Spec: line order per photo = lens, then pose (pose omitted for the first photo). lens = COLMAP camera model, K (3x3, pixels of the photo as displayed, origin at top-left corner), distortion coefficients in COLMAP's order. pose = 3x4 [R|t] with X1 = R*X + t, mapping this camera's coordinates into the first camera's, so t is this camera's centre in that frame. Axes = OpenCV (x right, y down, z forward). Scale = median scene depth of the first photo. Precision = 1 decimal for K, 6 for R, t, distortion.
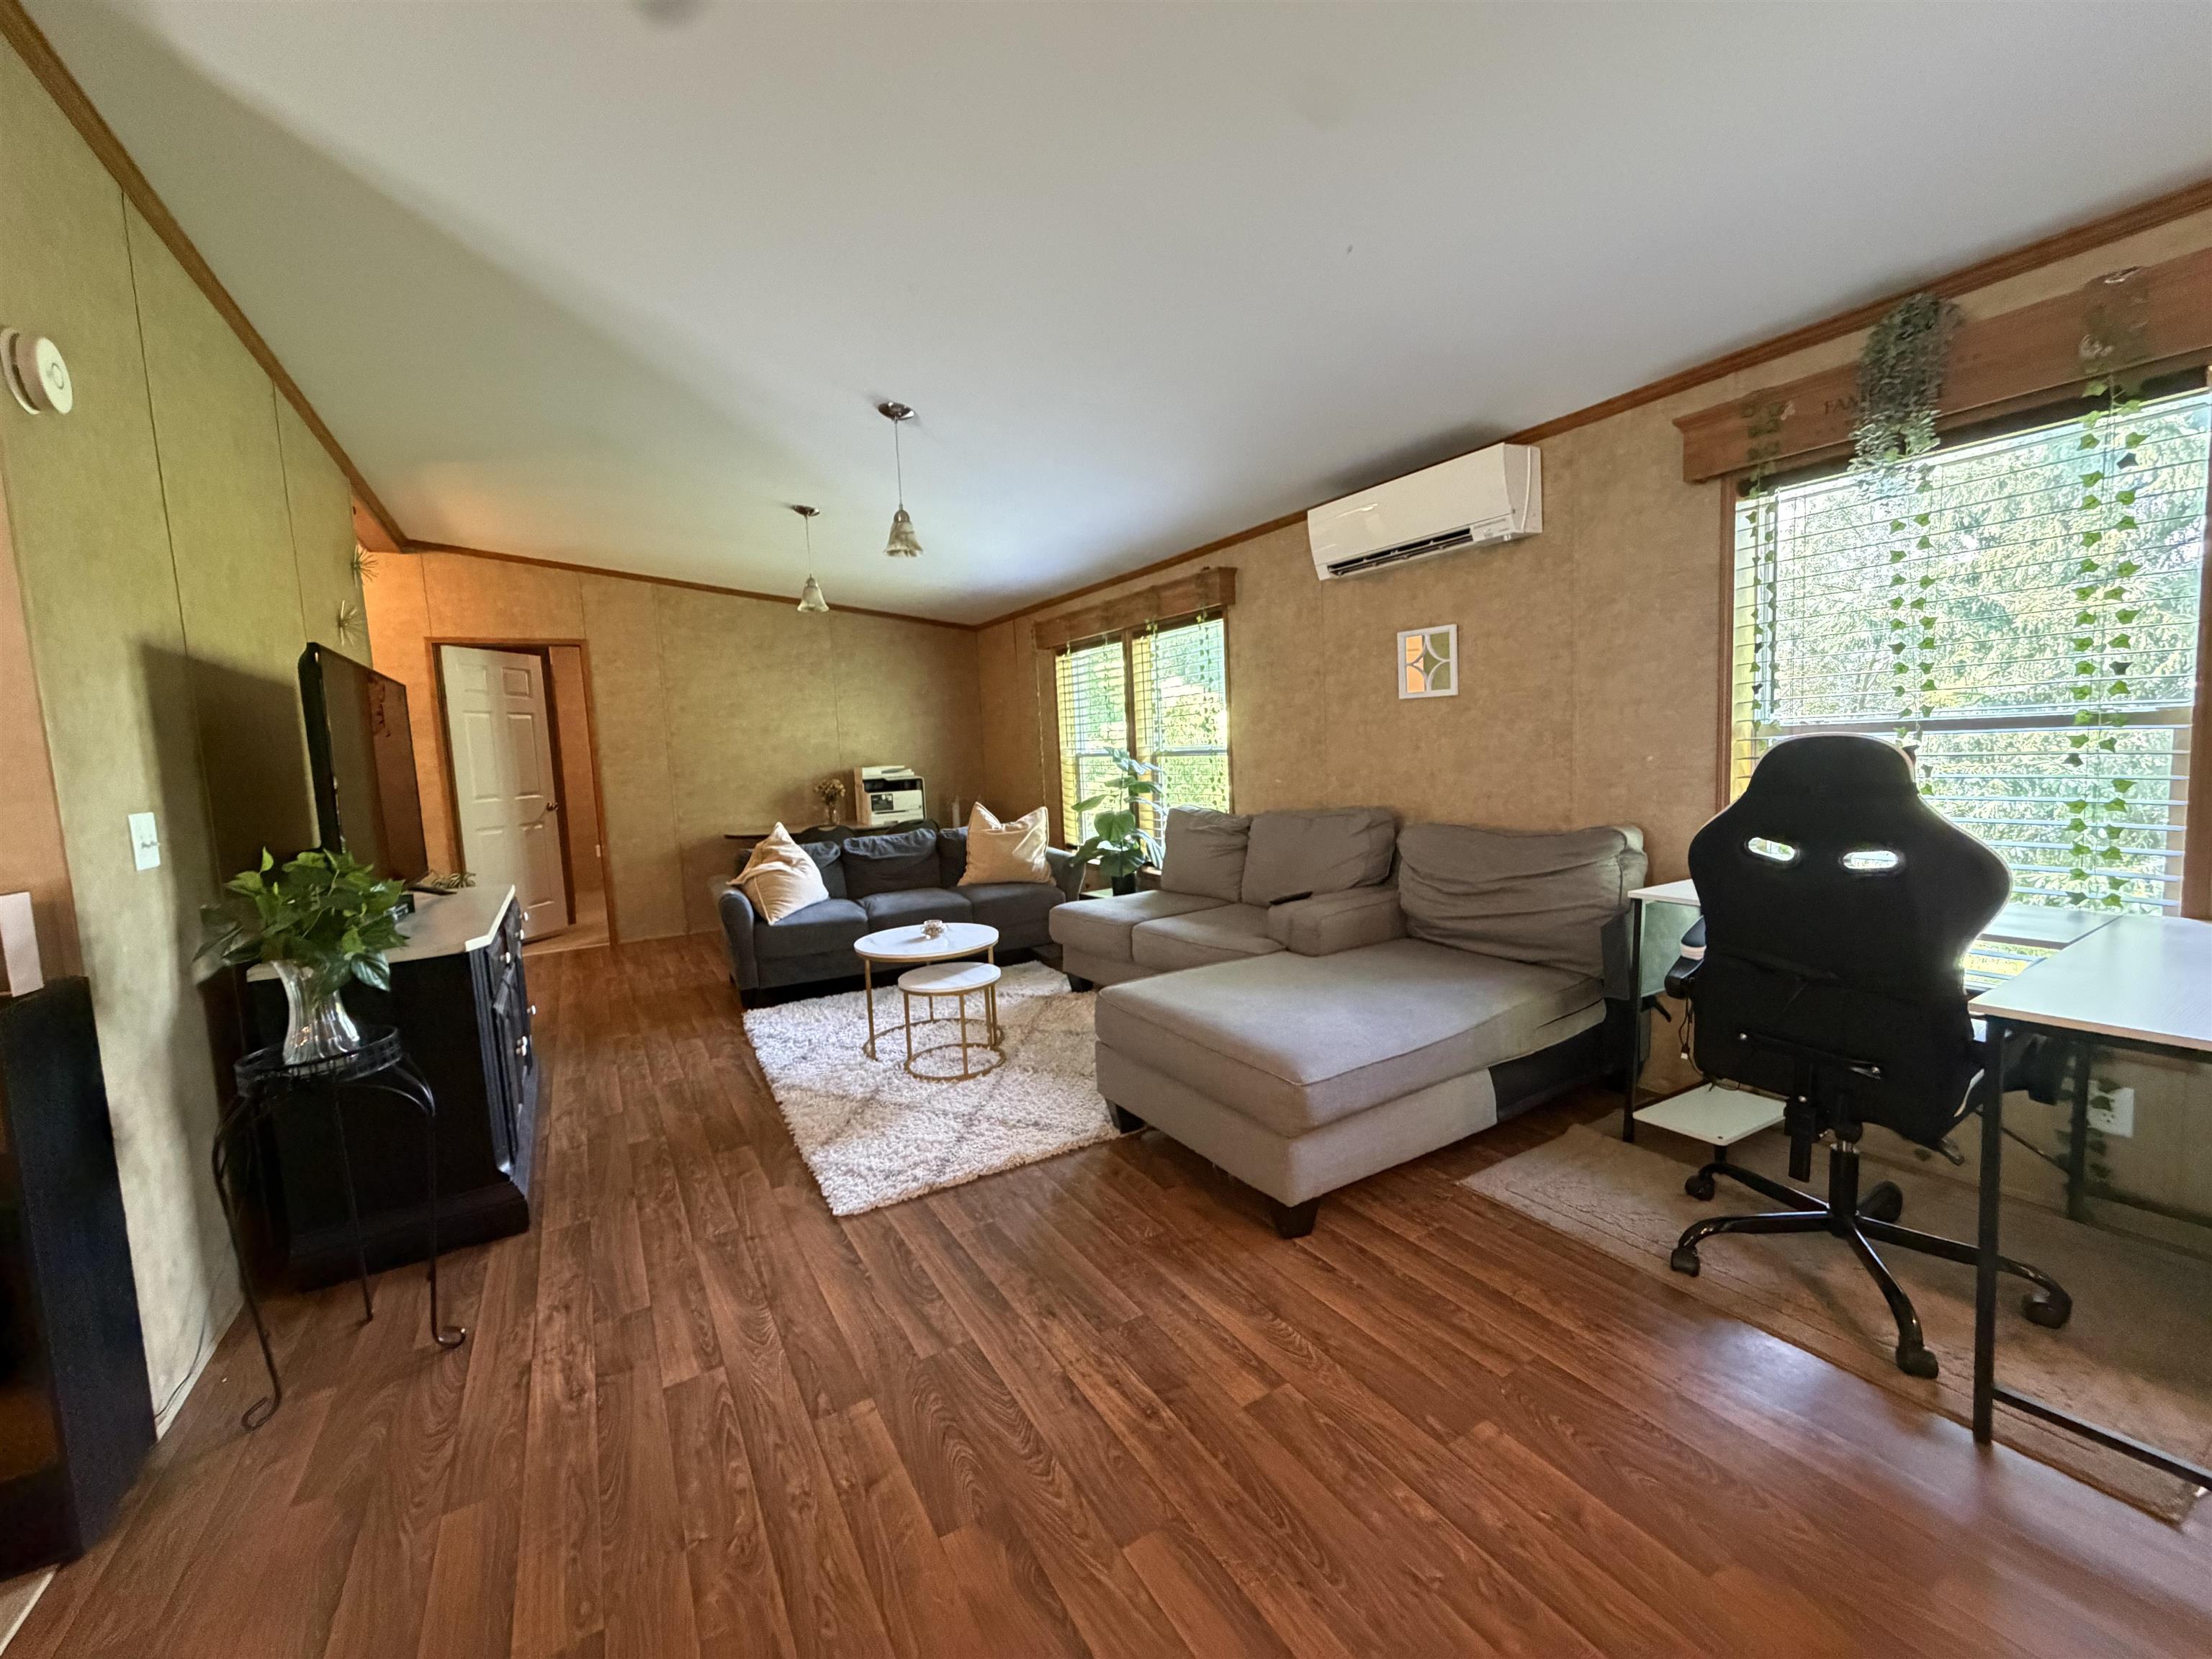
lens RADIAL K [[881.7, 0, 1101.7], [0, 881.7, 827.1], [0, 0, 1]] dist [0.000102, 0.000410]
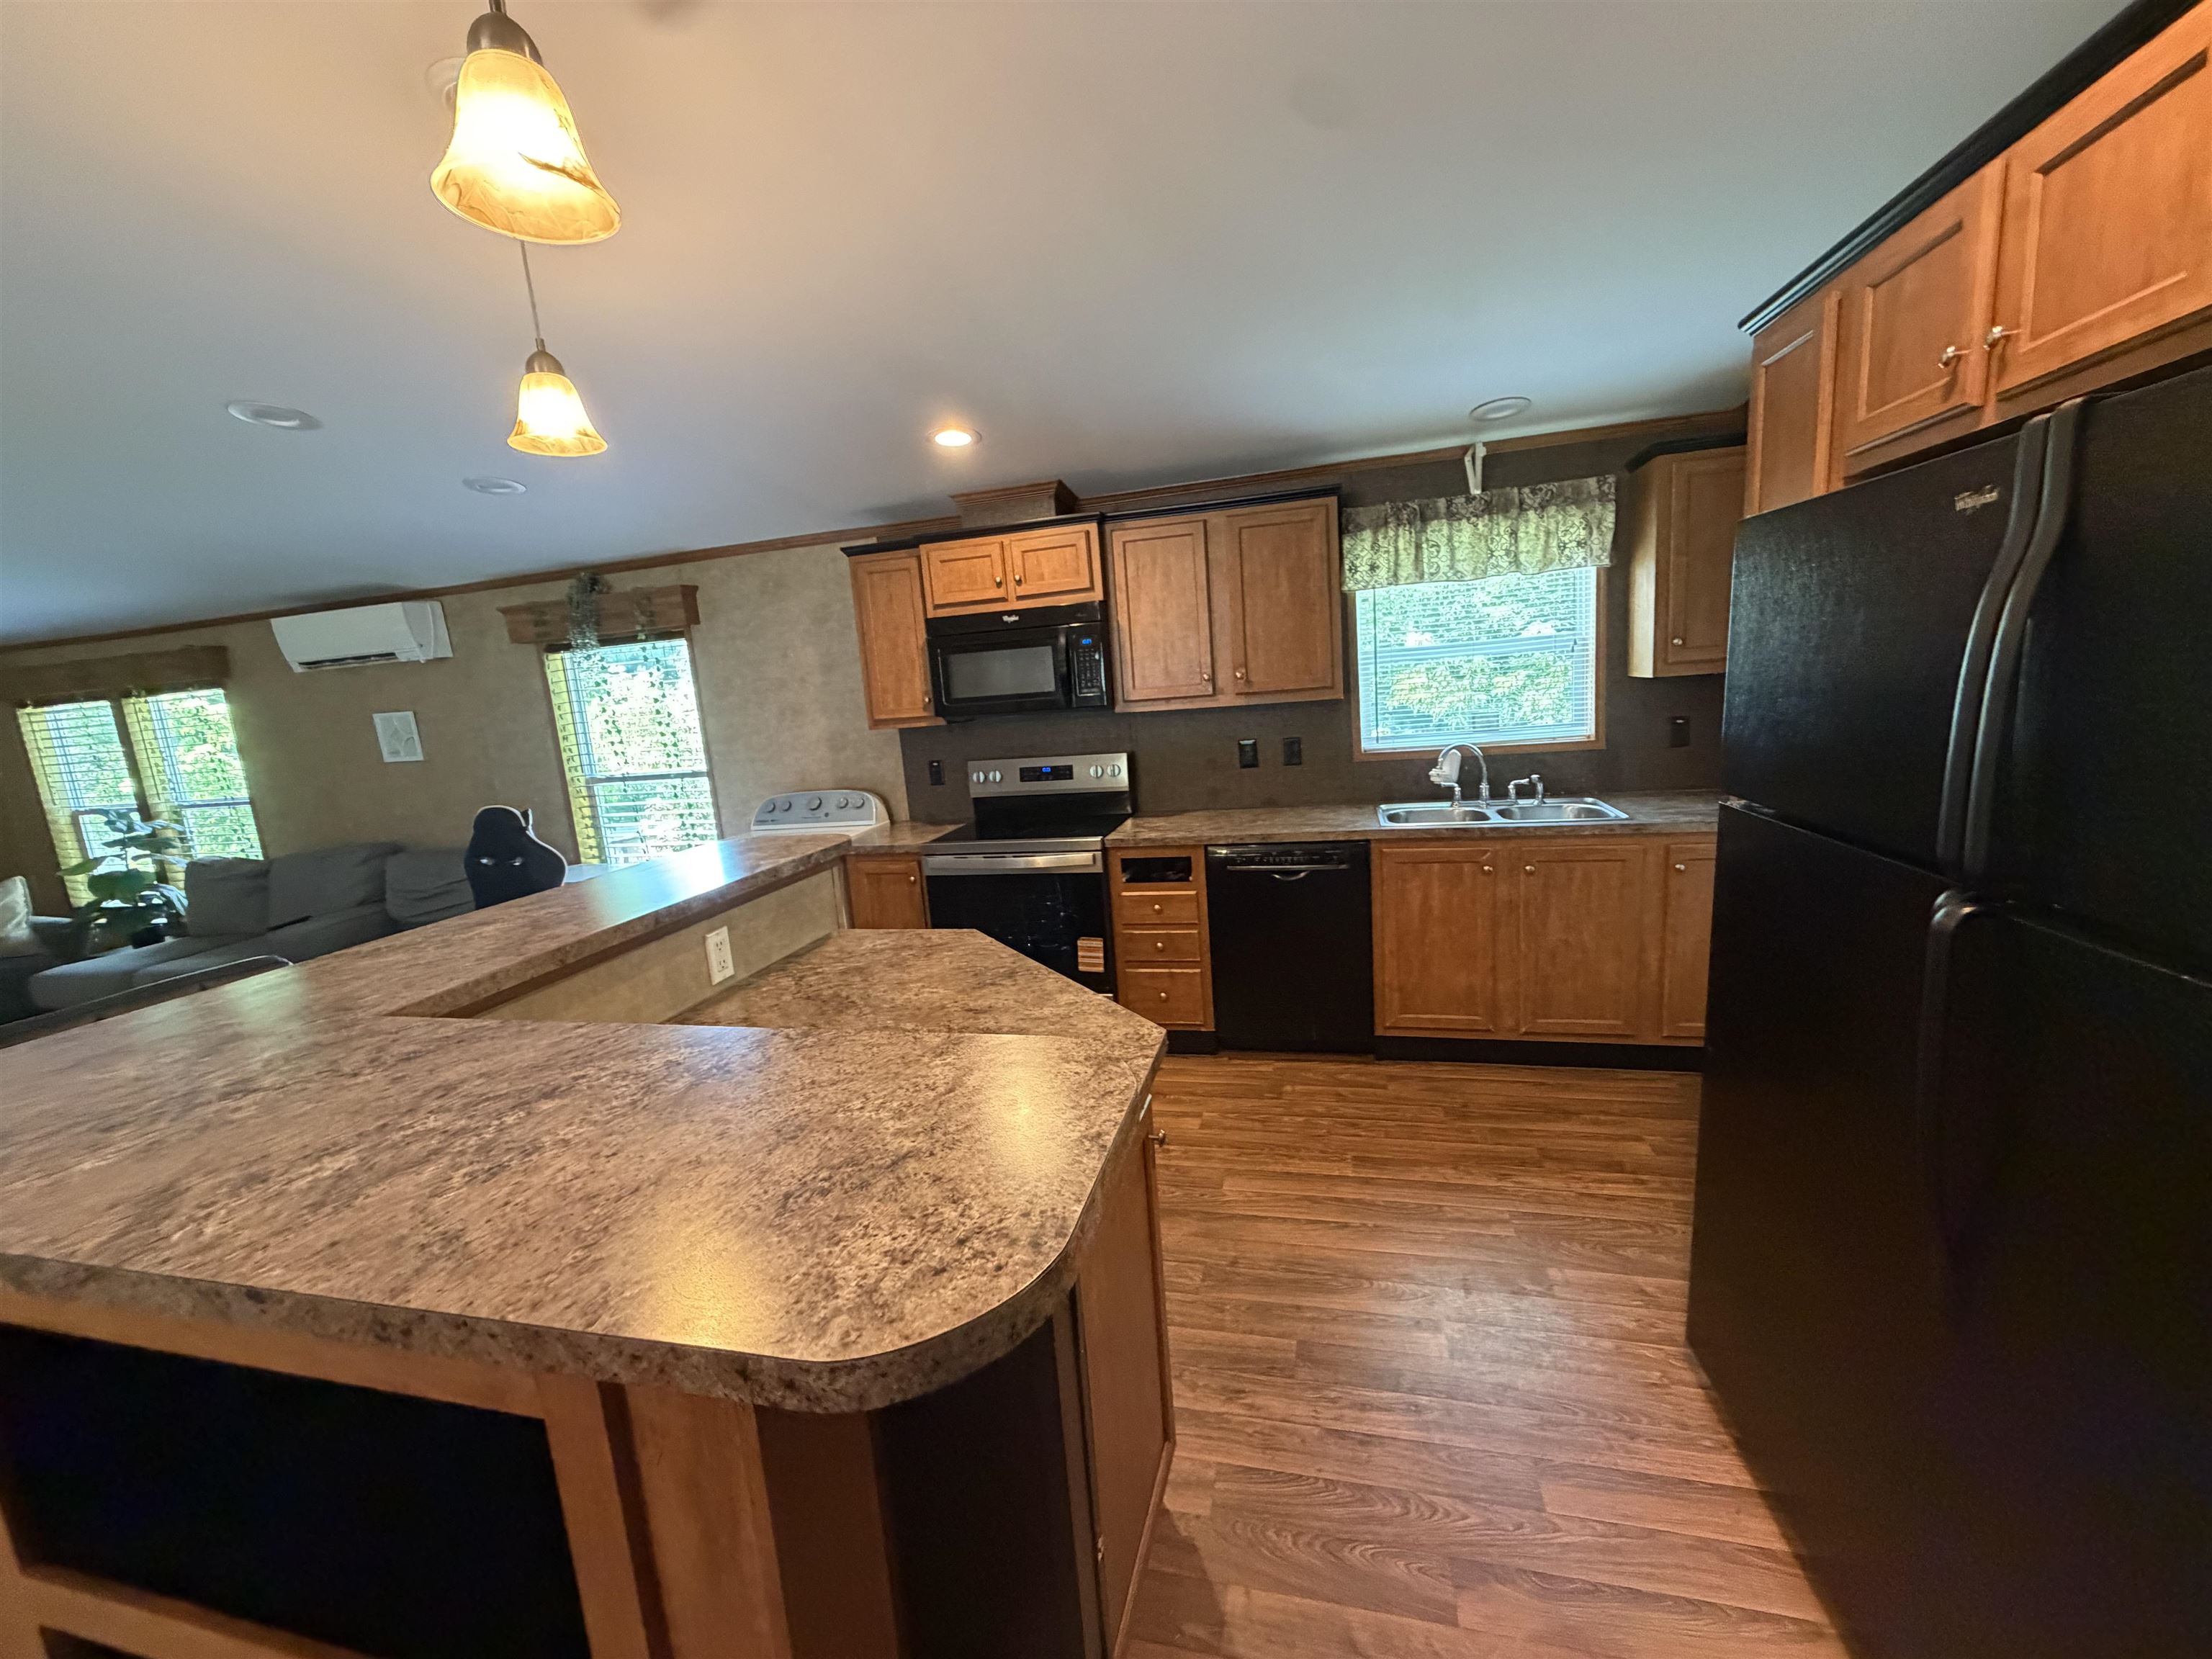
lens RADIAL K [[881.7, 0, 1101.7], [0, 881.7, 827.1], [0, 0, 1]] dist [0.000102, 0.000410]
pose [[0.710640, -0.128803, 0.691665, 0.126296], [0.111226, 0.991304, 0.070325, -0.014045], [-0.694708, 0.026955, 0.718787, -0.560276]]
